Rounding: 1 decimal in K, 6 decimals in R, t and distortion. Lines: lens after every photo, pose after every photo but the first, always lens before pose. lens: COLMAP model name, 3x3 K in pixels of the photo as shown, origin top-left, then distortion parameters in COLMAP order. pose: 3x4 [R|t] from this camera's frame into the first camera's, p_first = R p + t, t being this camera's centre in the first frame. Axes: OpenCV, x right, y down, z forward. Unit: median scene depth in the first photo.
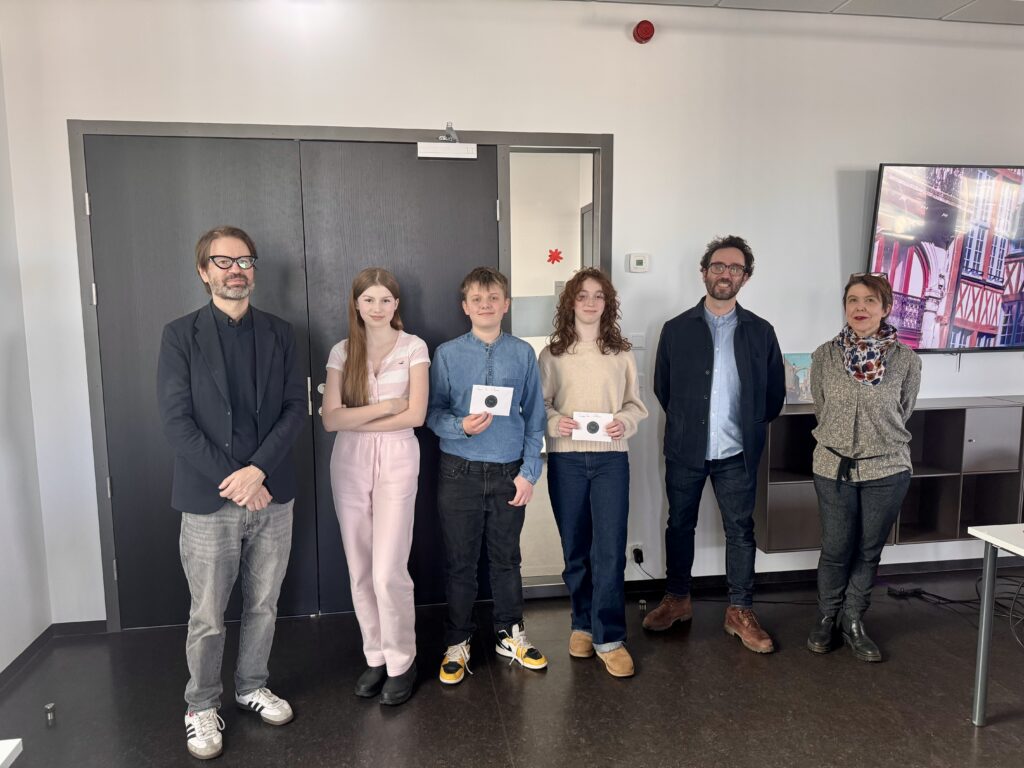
lens RADIAL K [[722.0, 0, 508.8], [0, 722.0, 381.8], [0, 0, 1]] dist [0.002577, -0.011752]
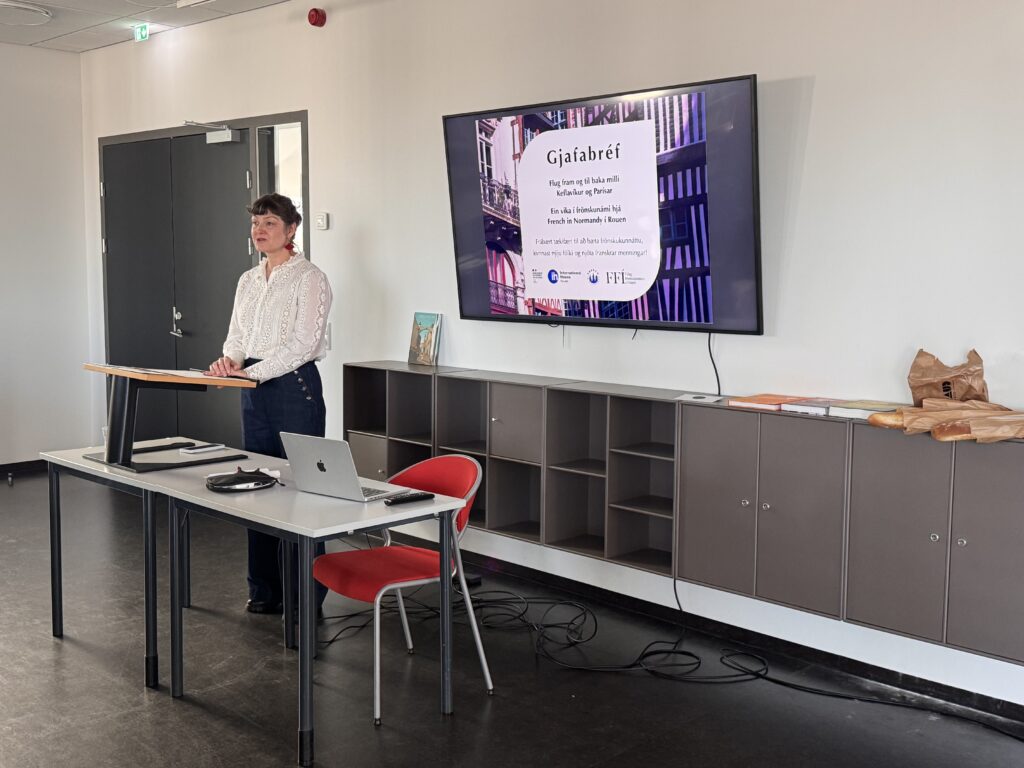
lens RADIAL K [[1042.1, 0, 512.0], [0, 1042.1, 384.0], [0, 0, 1]] dist [0.013076, -0.001022]
pose [[0.633367, 0.107245, -0.766384, 2.127825], [-0.099139, 0.993435, 0.057086, -0.049580], [0.767475, 0.039822, 0.639841, 0.278144]]
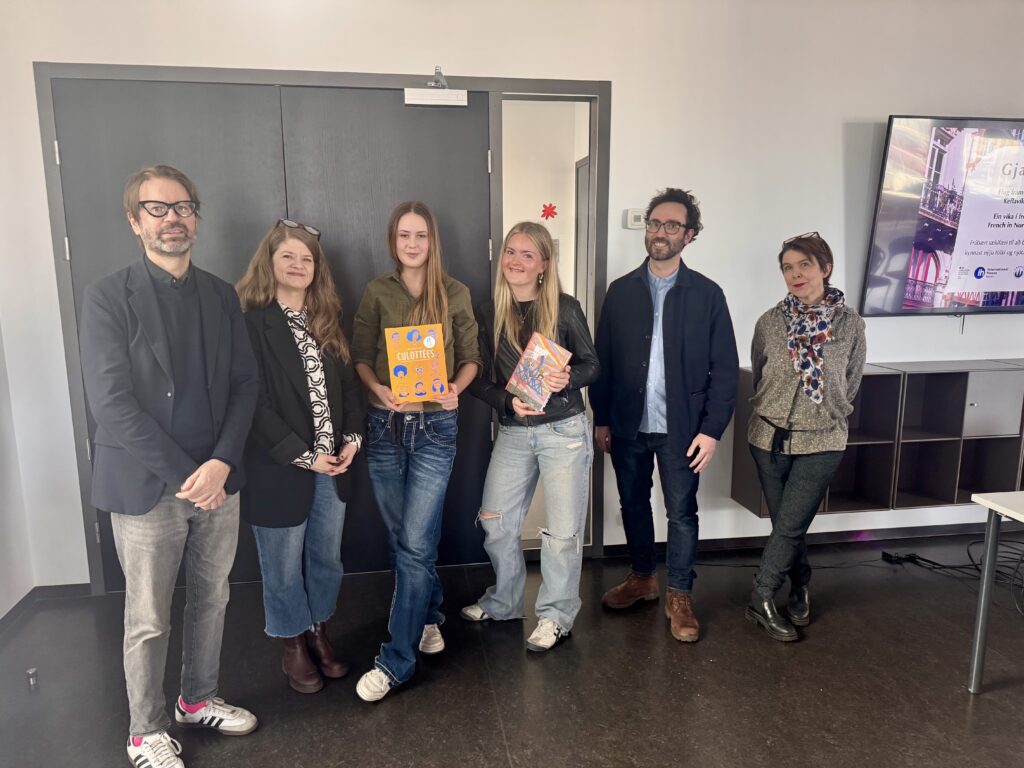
lens RADIAL K [[726.7, 0, 503.9], [0, 726.7, 380.6], [0, 0, 1]] dist [-0.001920, -0.007751]
pose [[0.999976, 0.003843, 0.005740, -0.000455], [-0.004161, 0.998396, 0.056455, -0.003901], [-0.005514, -0.056478, 0.998389, 0.032502]]
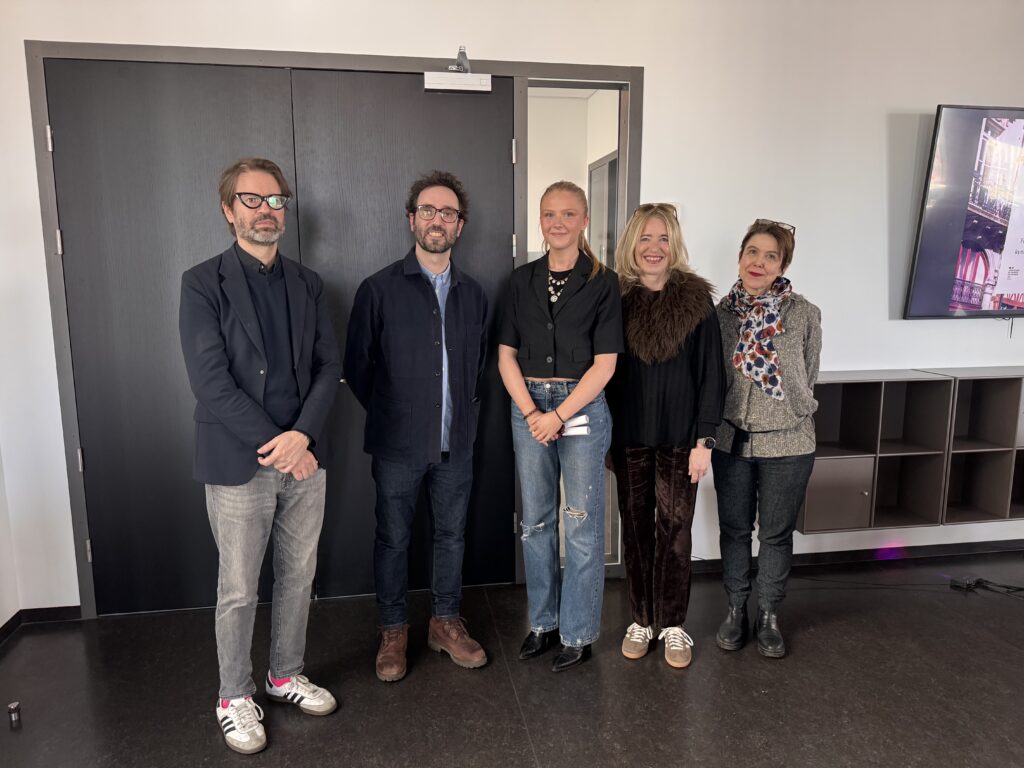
lens RADIAL K [[728.0, 0, 505.6], [0, 728.0, 380.8], [0, 0, 1]] dist [-0.003439, -0.006570]
pose [[0.999896, 0.005211, 0.013438, -0.045785], [-0.005732, 0.999222, 0.039027, 0.012798], [-0.013225, -0.039100, 0.999148, 0.116852]]
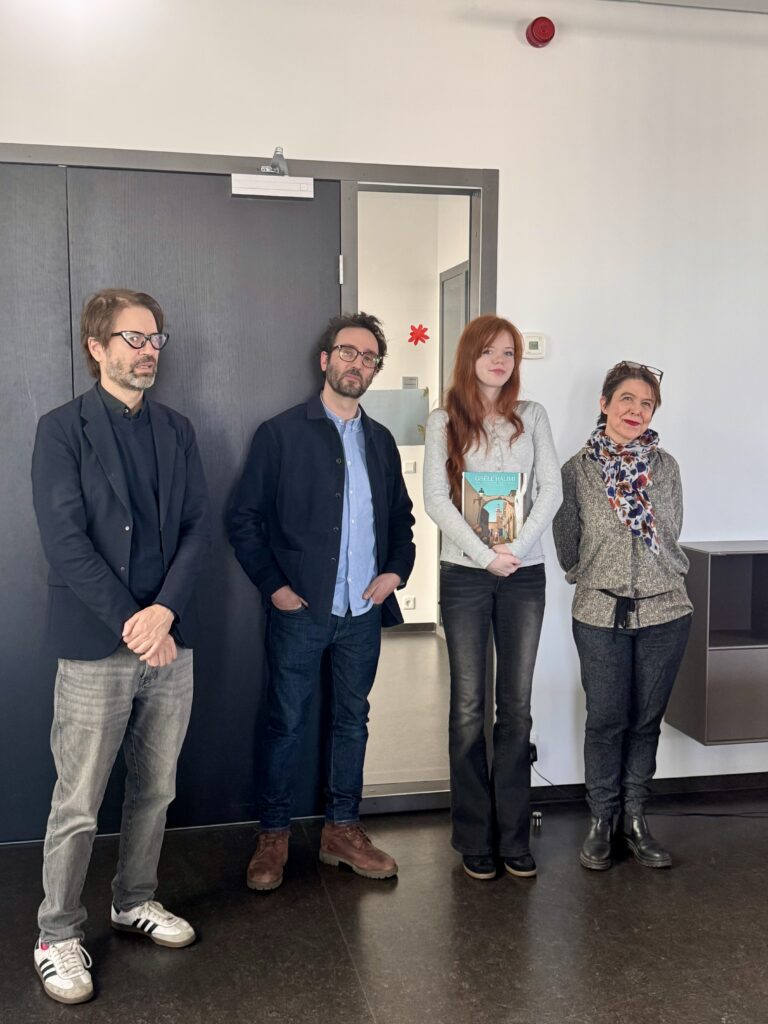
lens RADIAL K [[1096.6, 0, 377.5], [0, 1096.6, 500.3], [0, 0, 1]] dist [0.044252, -0.058189]
pose [[0.998143, 0.008070, 0.060376, -0.054879], [-0.006123, 0.999457, -0.032375, 0.037241], [-0.060605, 0.031945, 0.997651, -0.122699]]
